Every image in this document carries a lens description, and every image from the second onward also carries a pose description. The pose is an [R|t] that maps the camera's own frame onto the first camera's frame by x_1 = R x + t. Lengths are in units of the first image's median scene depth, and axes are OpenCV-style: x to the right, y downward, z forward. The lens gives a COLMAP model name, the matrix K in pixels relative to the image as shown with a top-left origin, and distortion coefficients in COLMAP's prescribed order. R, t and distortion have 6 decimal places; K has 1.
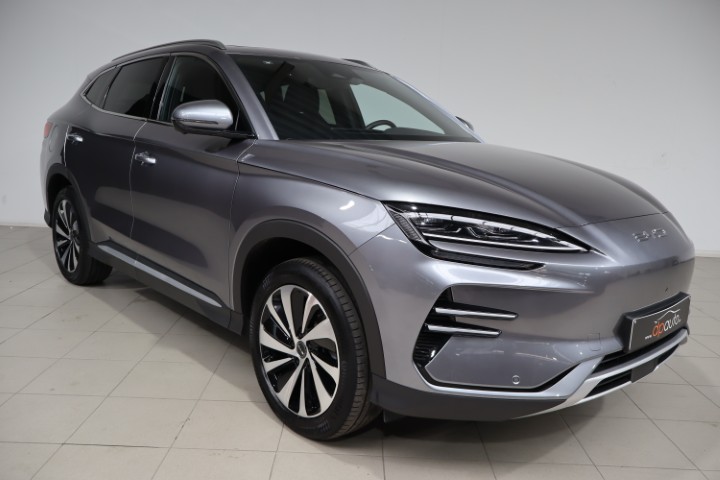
lens RADIAL K [[617.8, 0, 360.0], [0, 617.8, 240.0], [0, 0, 1]] dist [-0.005181, -0.004783]
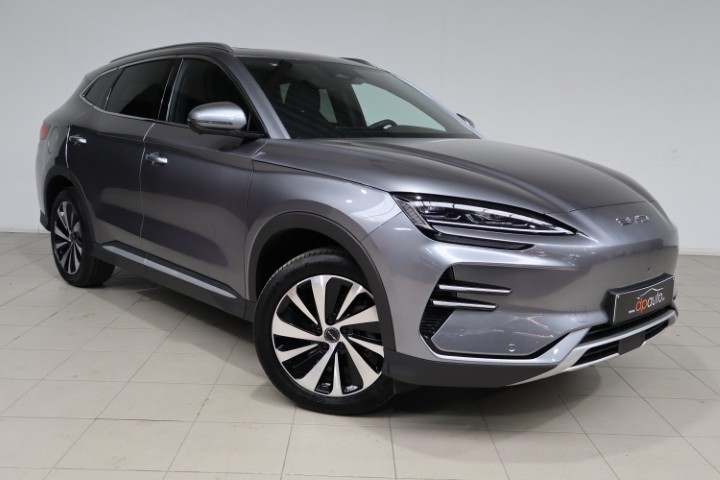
lens RADIAL K [[691.8, 0, 360.0], [0, 691.8, 240.0], [0, 0, 1]] dist [0.009902, 0.006272]
pose [[0.999852, -0.014159, 0.009750, -0.026342], [0.014299, 0.999795, -0.014362, 0.033603], [-0.009544, 0.014499, 0.999849, -0.205097]]
